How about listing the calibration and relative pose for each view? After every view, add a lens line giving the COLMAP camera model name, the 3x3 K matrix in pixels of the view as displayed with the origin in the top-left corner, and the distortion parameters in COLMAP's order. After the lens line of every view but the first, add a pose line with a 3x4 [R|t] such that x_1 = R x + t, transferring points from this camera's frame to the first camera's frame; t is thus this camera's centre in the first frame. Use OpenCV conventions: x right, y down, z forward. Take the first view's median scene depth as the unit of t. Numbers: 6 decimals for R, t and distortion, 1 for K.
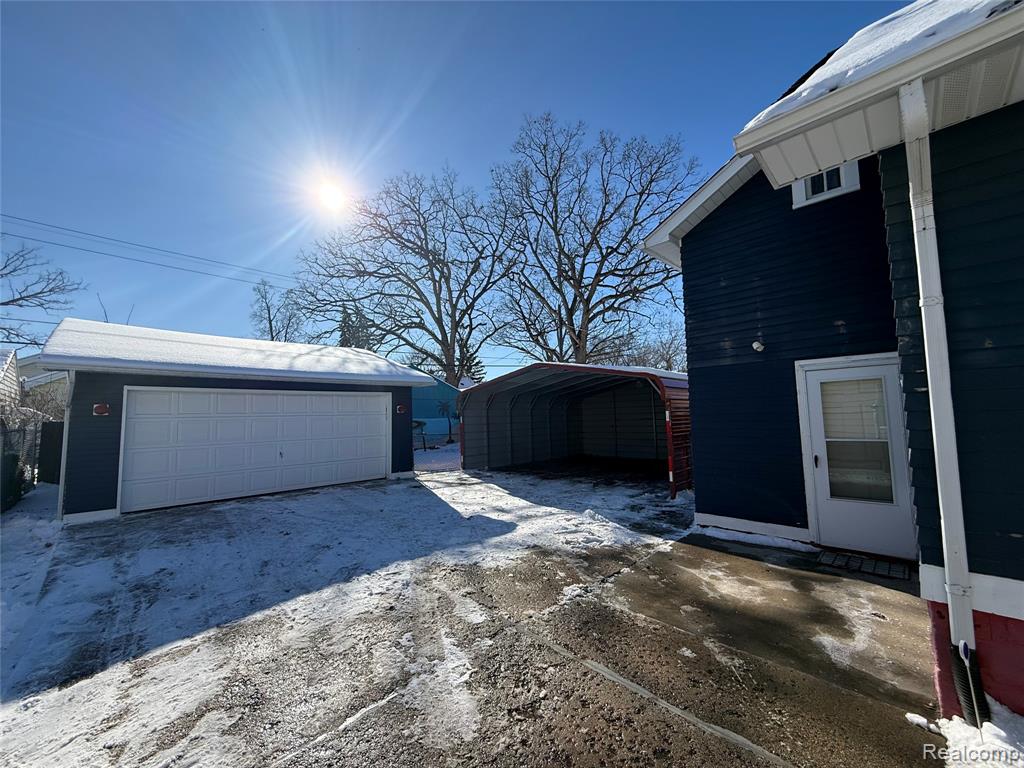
lens RADIAL K [[407.4, 0, 512.0], [0, 407.4, 384.0], [0, 0, 1]] dist [0.000648, 0.000148]
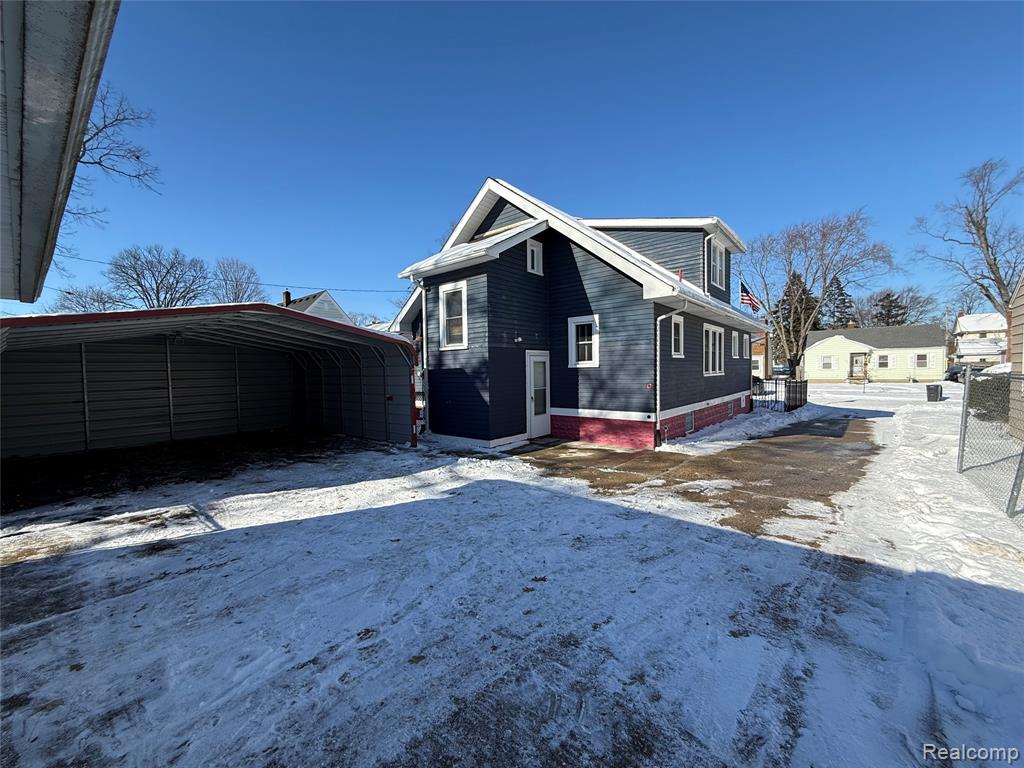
lens RADIAL K [[407.4, 0, 512.0], [0, 407.4, 384.0], [0, 0, 1]] dist [0.000648, 0.000148]
pose [[-0.092336, -0.006417, 0.995707, -1.459331], [-0.064379, 0.997925, 0.000462, 0.128348], [-0.993644, -0.064060, -0.092558, 1.450831]]
